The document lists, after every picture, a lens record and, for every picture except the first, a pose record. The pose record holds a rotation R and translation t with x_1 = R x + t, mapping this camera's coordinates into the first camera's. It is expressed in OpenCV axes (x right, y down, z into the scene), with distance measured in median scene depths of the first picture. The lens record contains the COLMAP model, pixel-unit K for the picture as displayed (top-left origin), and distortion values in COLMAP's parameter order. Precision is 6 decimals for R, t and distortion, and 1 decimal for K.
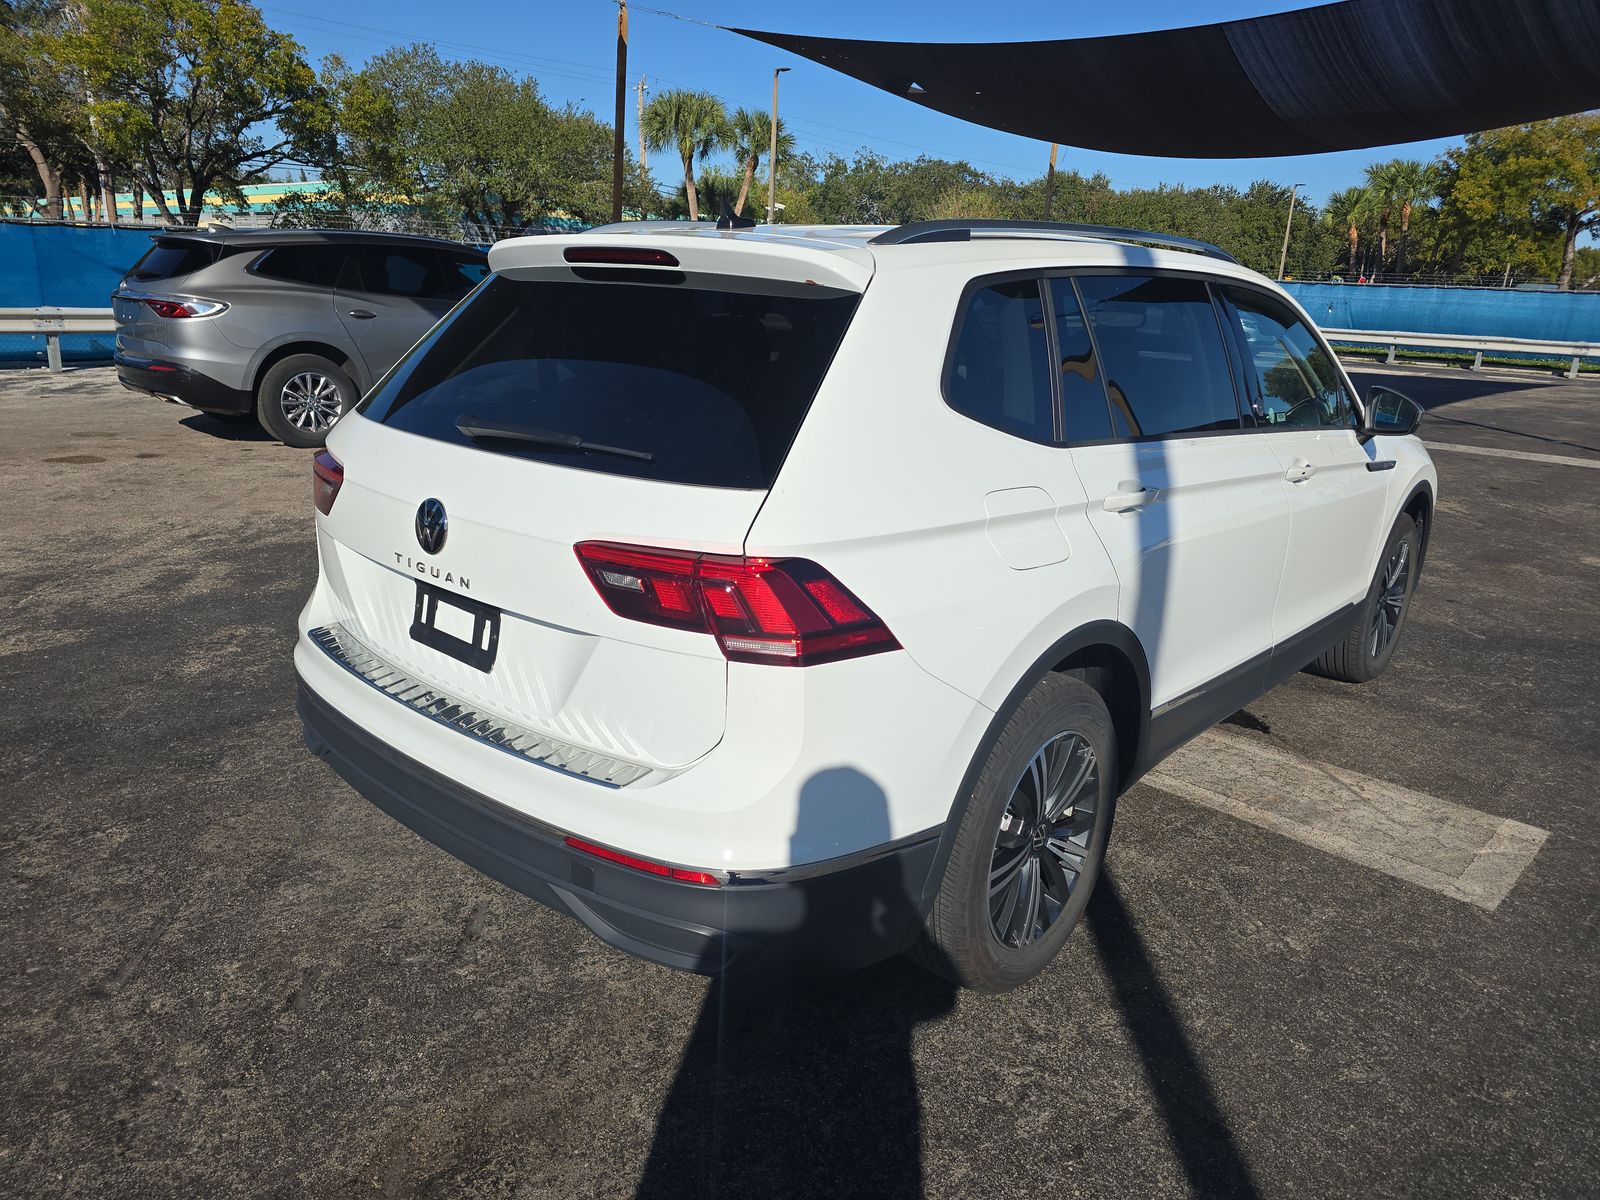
lens RADIAL K [[1082.4, 0, 800.0], [0, 1082.4, 600.0], [0, 0, 1]] dist [0.039970, -0.037841]
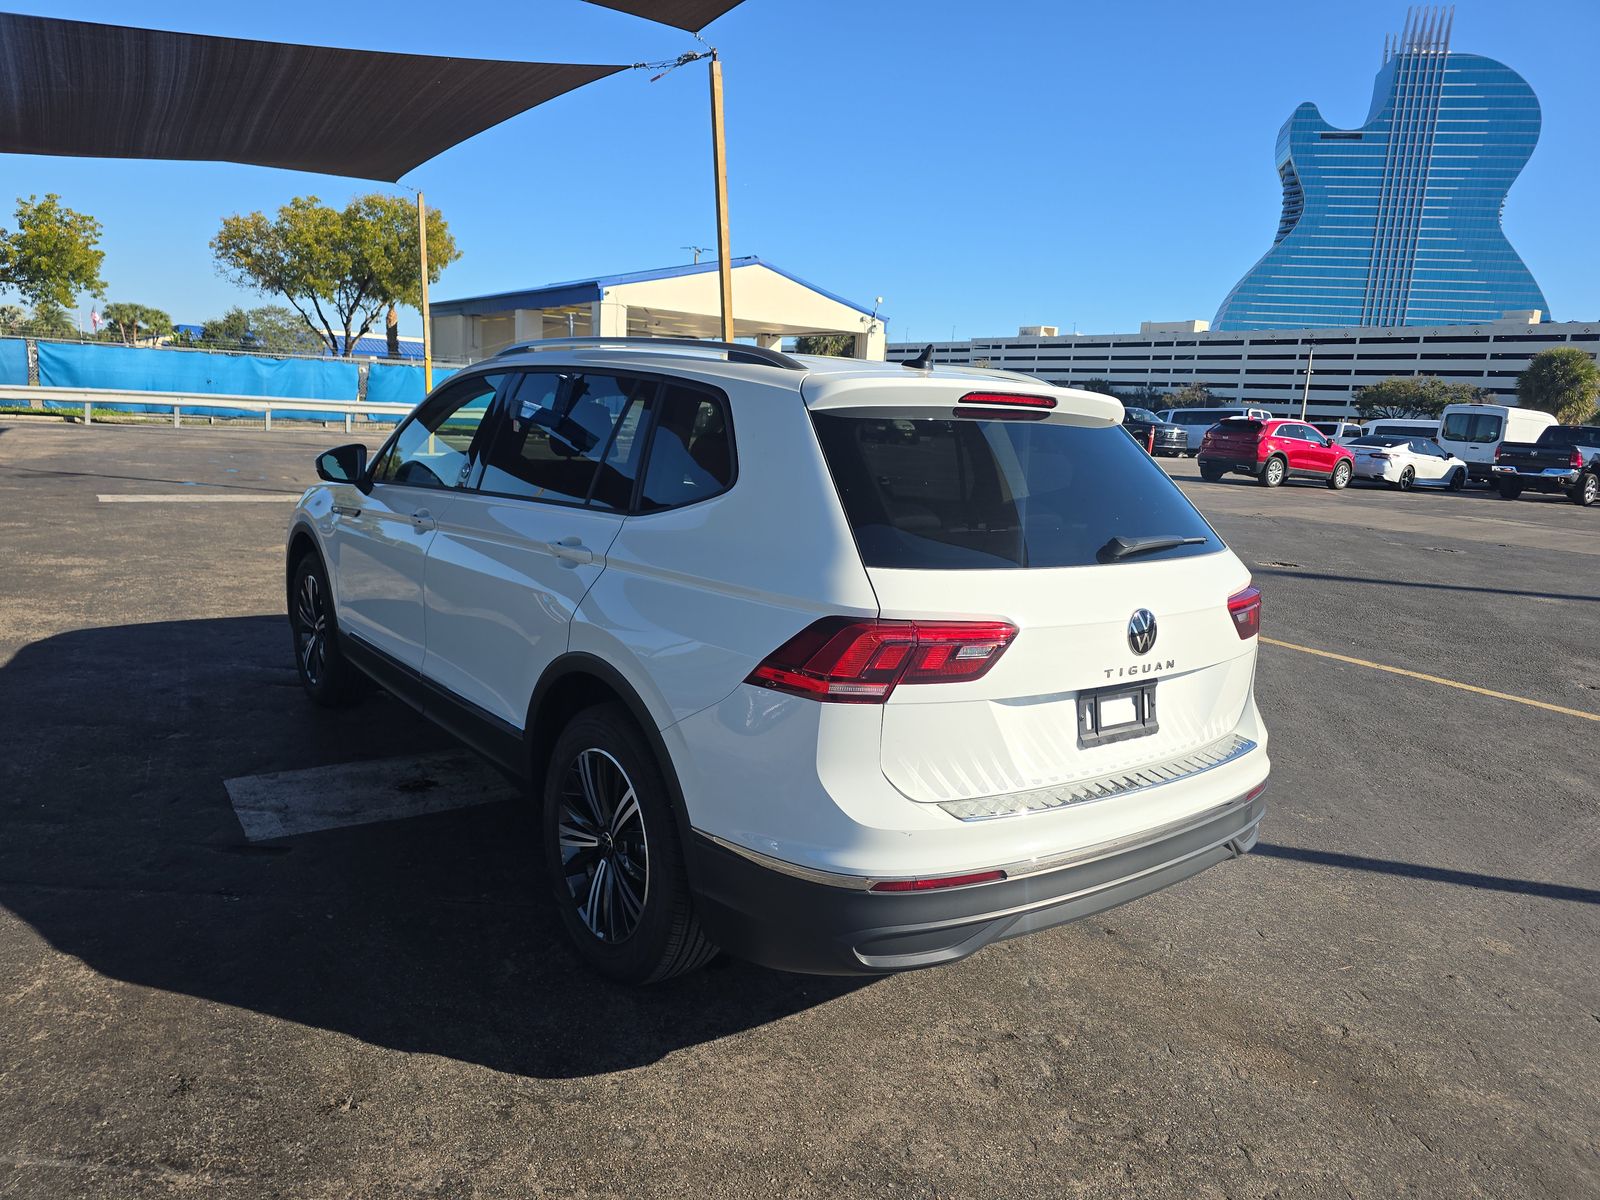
lens RADIAL K [[1084.6, 0, 800.0], [0, 1084.6, 600.0], [0, 0, 1]] dist [0.051501, -0.049433]
pose [[0.188982, -0.197575, 0.961899, -1.193345], [0.223787, 0.962440, 0.153719, -0.284283], [-0.956141, 0.186210, 0.226099, 0.825280]]
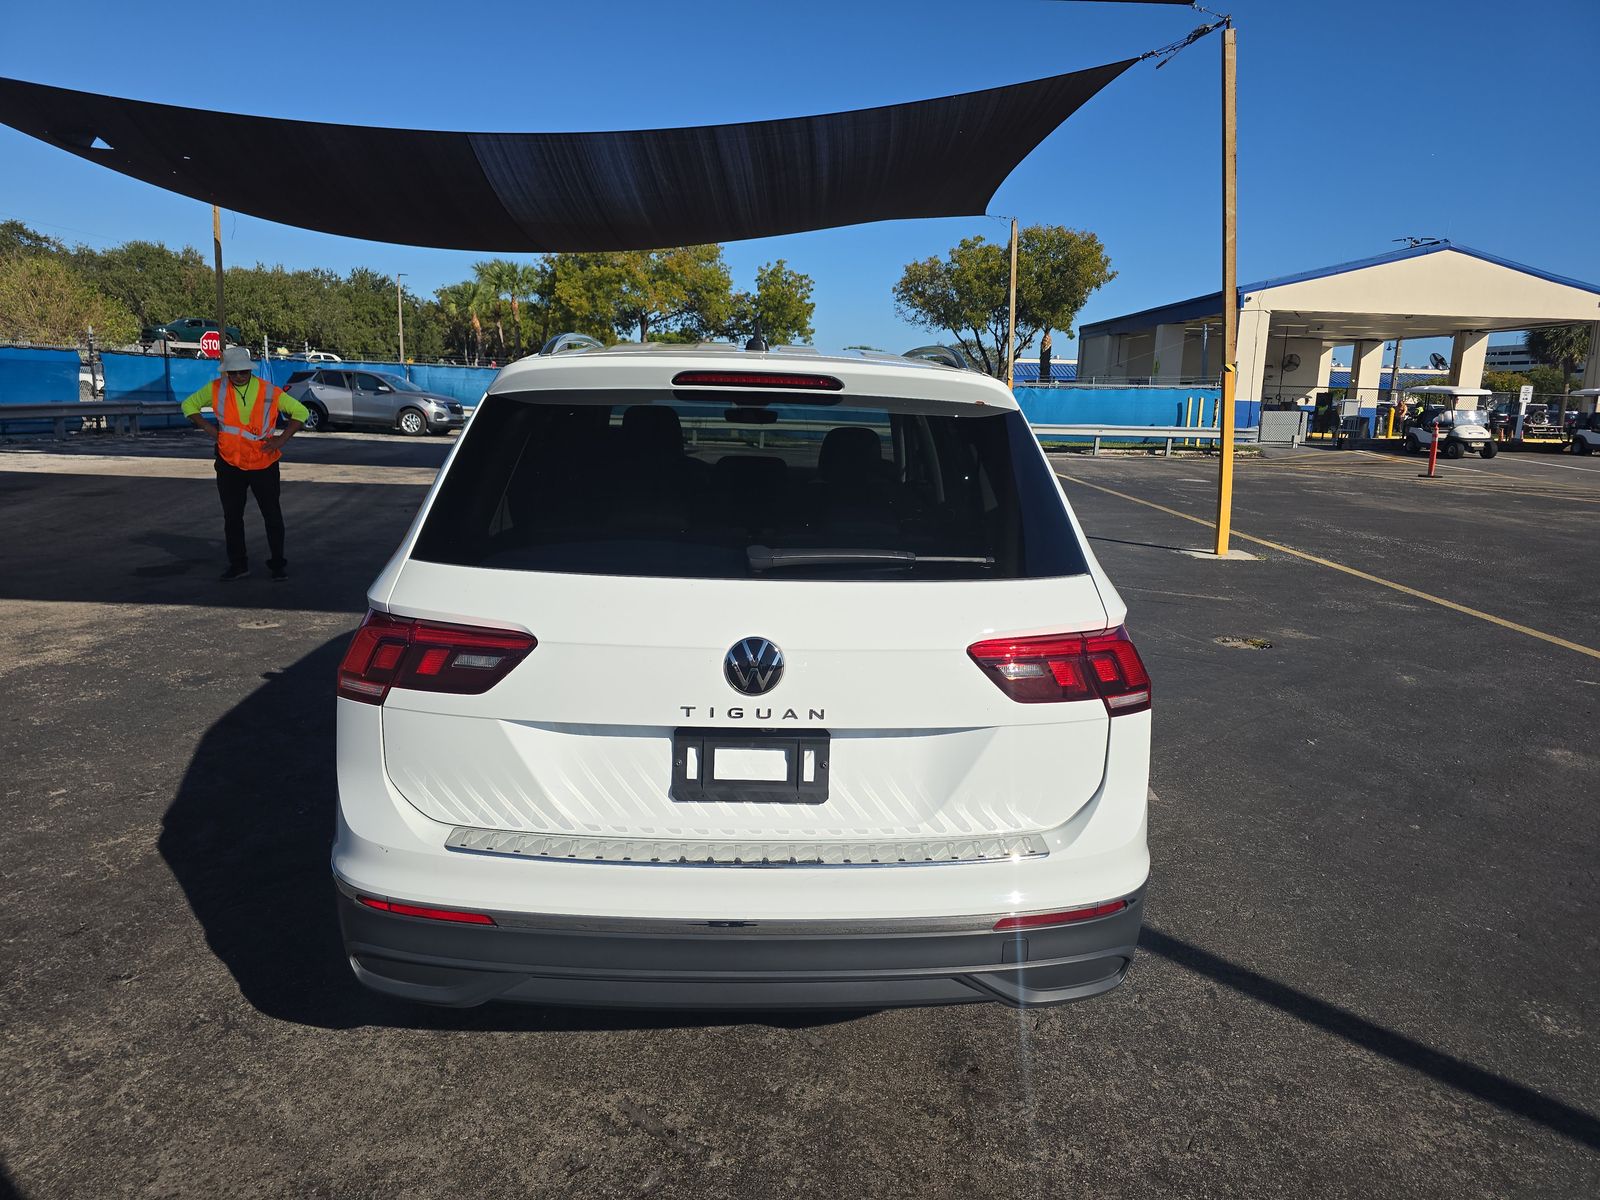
lens RADIAL K [[1082.4, 0, 800.0], [0, 1082.4, 600.0], [0, 0, 1]] dist [0.039970, -0.037841]
pose [[0.718132, -0.144616, 0.680715, -0.717508], [0.191362, 0.981497, 0.006636, -0.093830], [-0.669079, 0.125497, 0.732518, 0.210942]]
